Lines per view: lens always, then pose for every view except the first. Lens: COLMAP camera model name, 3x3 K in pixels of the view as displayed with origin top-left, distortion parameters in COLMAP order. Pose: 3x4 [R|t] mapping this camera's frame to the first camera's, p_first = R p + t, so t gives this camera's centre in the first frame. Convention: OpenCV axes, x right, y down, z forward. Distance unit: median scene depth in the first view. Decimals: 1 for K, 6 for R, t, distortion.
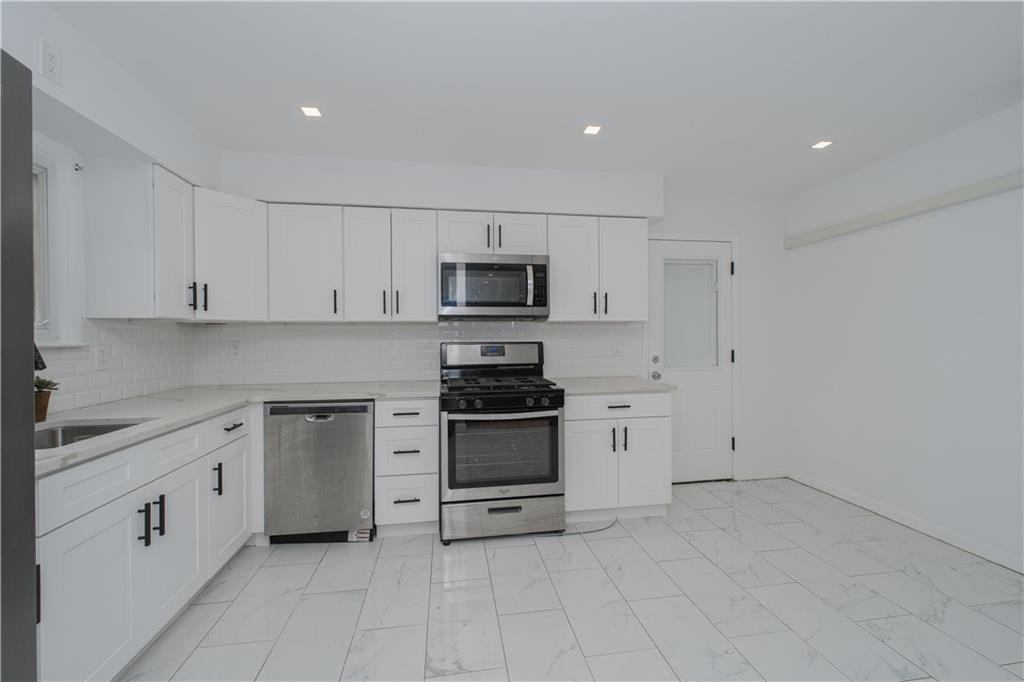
lens RADIAL K [[430.3, 0, 514.6], [0, 430.3, 336.0], [0, 0, 1]] dist [0.000248, -0.000376]
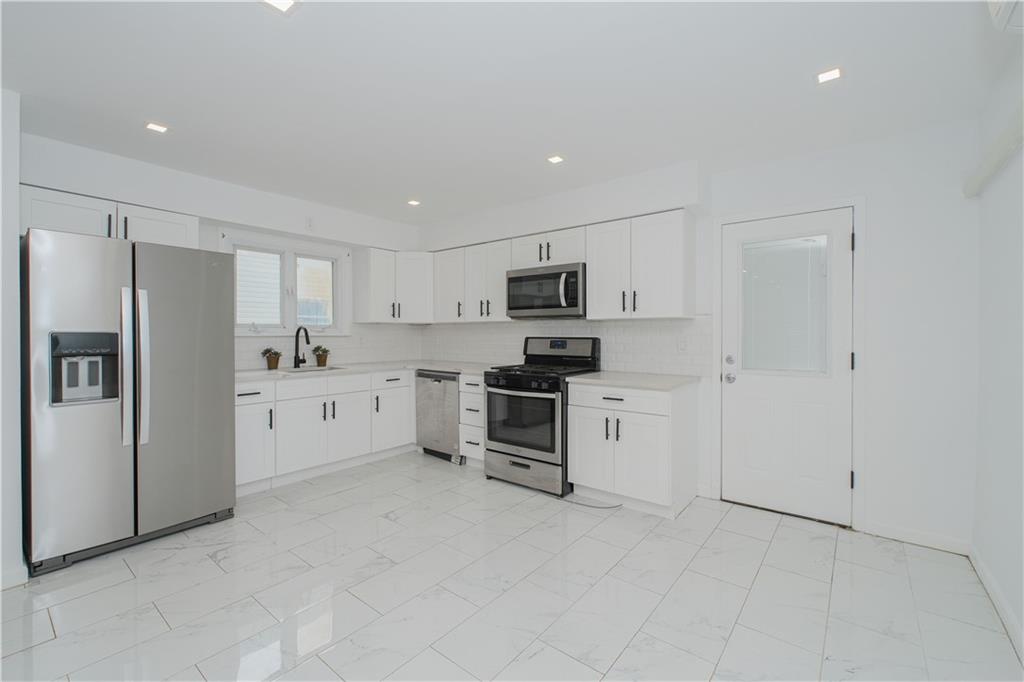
lens RADIAL K [[430.3, 0, 514.6], [0, 430.3, 336.0], [0, 0, 1]] dist [0.000248, -0.000376]
pose [[0.674321, 0.011194, -0.738353, 0.860779], [-0.004208, 0.999927, 0.011317, -0.002581], [0.738426, -0.004524, 0.674319, 0.100235]]
